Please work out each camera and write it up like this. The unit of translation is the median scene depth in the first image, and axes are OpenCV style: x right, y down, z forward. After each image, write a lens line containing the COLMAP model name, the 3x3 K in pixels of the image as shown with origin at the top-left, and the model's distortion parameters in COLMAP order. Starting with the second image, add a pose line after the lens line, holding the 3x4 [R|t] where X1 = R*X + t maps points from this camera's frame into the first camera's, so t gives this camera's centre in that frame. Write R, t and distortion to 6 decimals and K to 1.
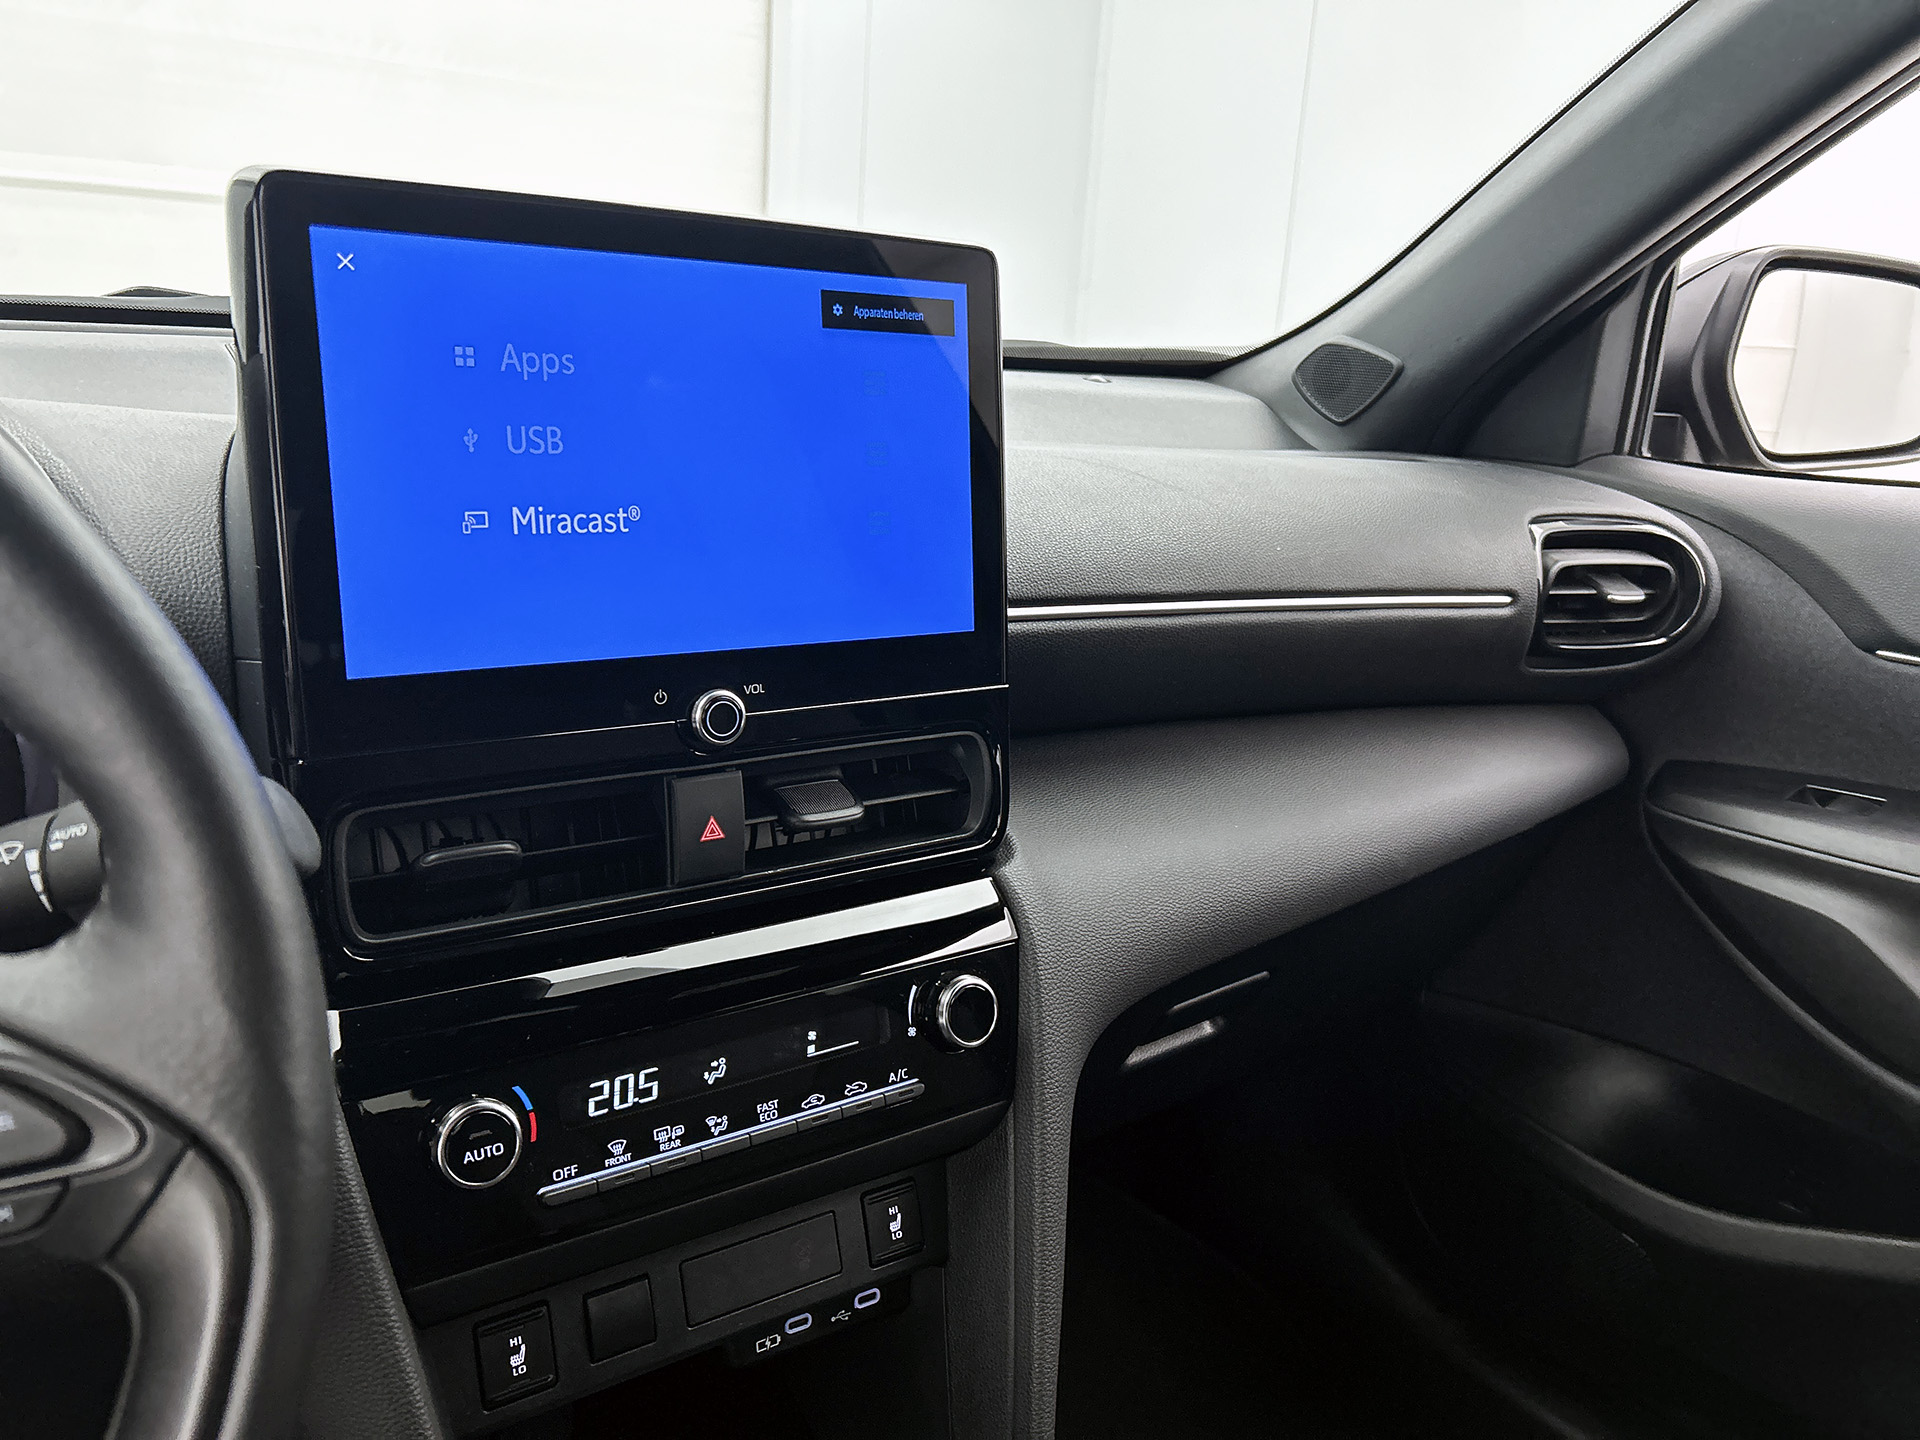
lens RADIAL K [[1459.7, 0, 961.4], [0, 1459.7, 713.7], [0, 0, 1]] dist [0.047456, -0.063966]
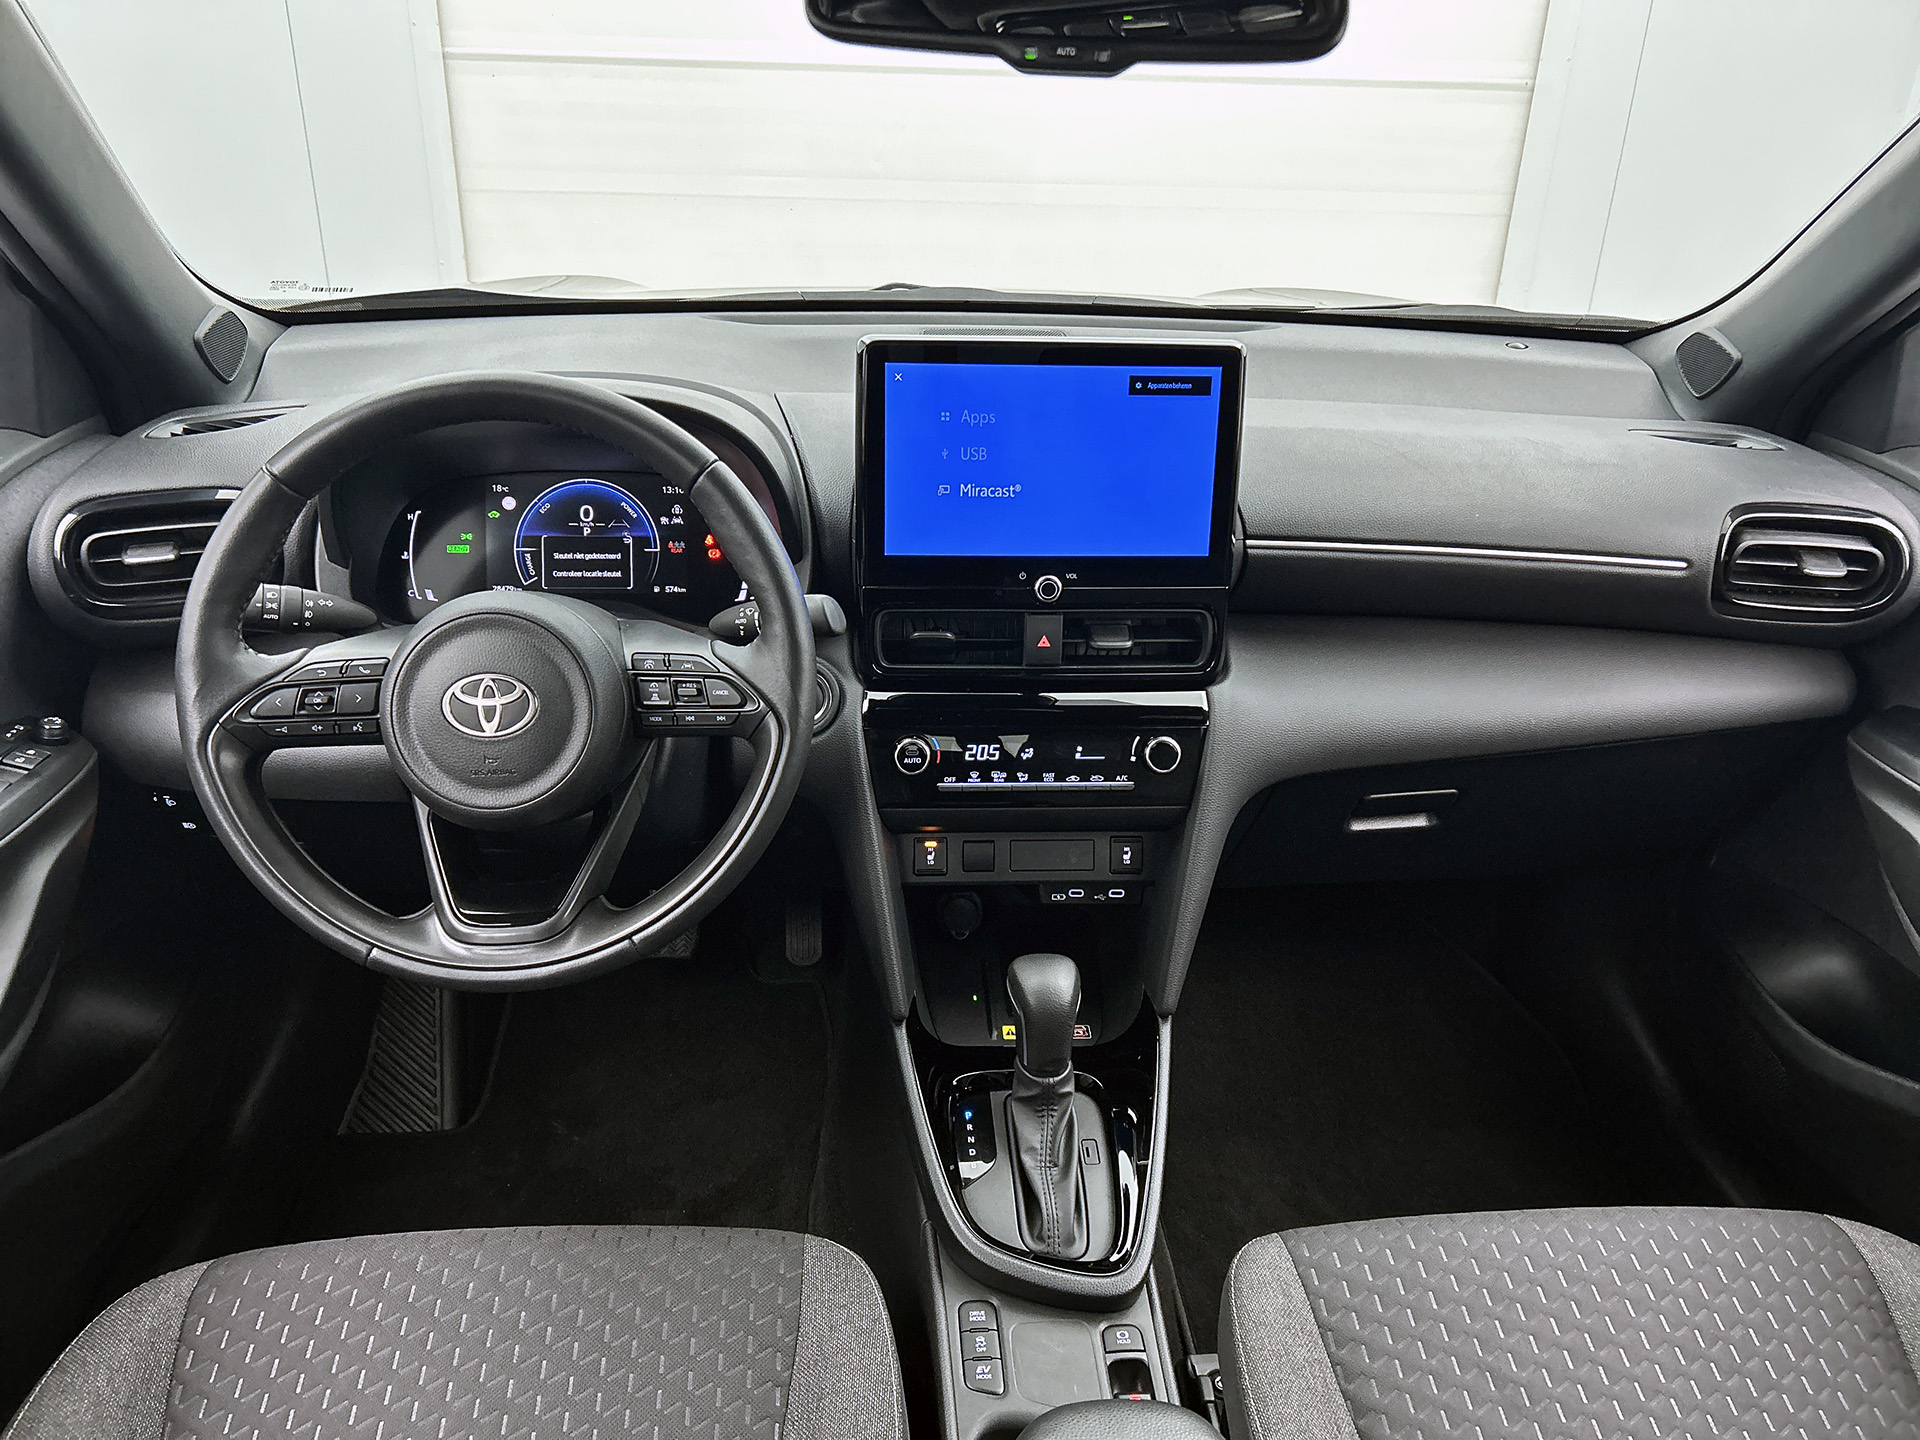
lens RADIAL K [[1459.7, 0, 971.1], [0, 1459.7, 699.9], [0, 0, 1]] dist [0.047456, -0.063966]
pose [[0.858542, 0.175472, -0.481783, 0.720225], [-0.108438, 0.980503, 0.163874, -0.159543], [0.501145, -0.088449, 0.860831, -0.800797]]
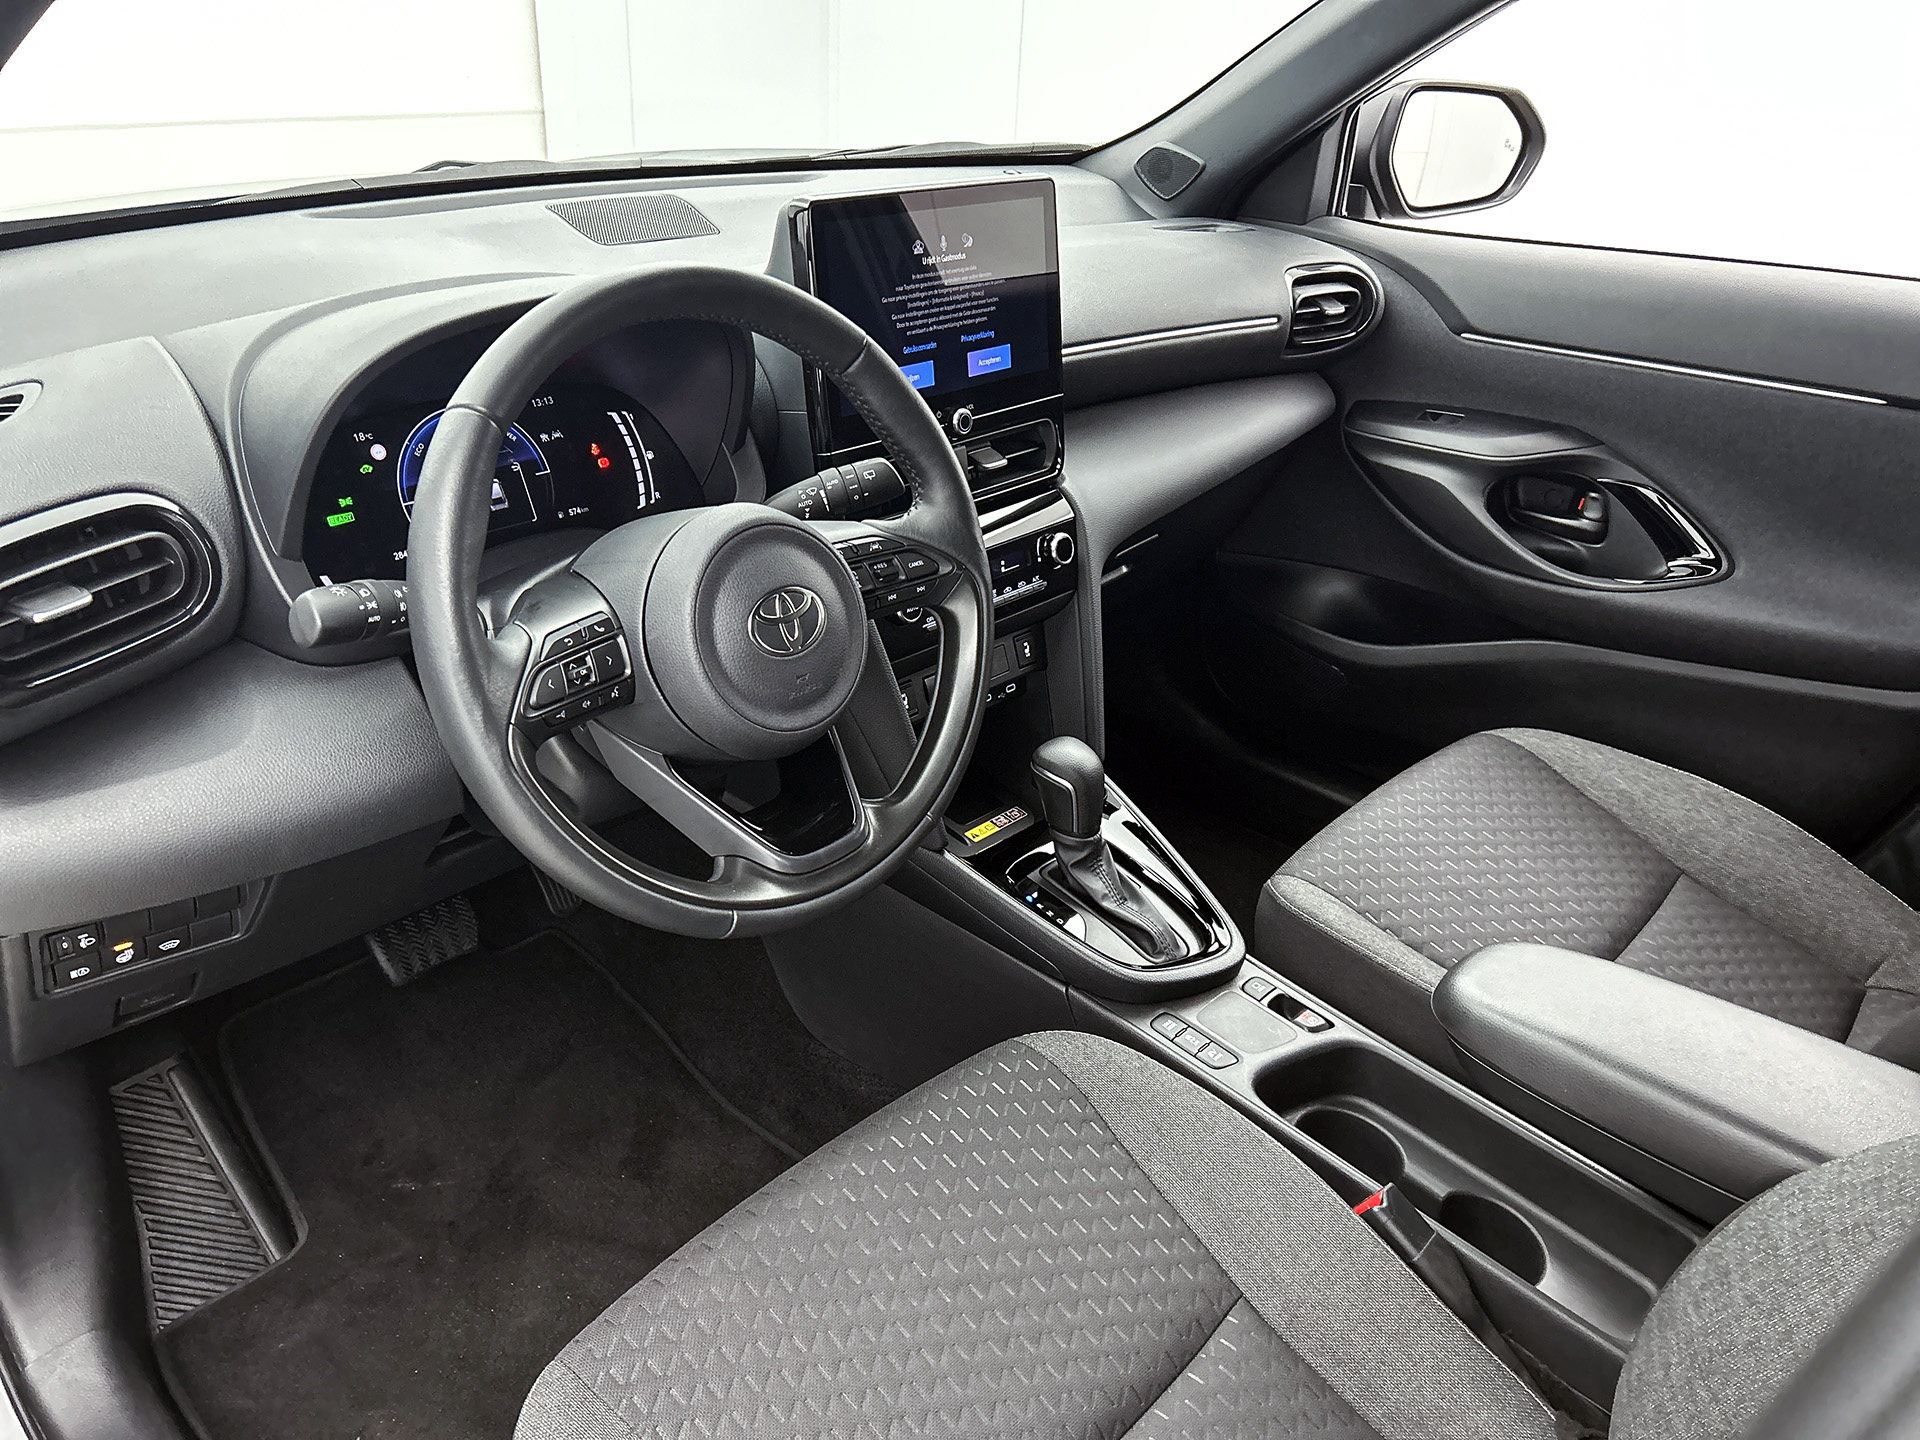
lens RADIAL K [[1459.7, 0, 956.6], [0, 1459.7, 706.2], [0, 0, 1]] dist [0.047456, -0.063966]
pose [[0.979834, -0.105552, 0.169658, -0.563912], [0.064885, 0.971151, 0.229468, -0.082231], [-0.188984, -0.213832, 0.958416, -1.162384]]
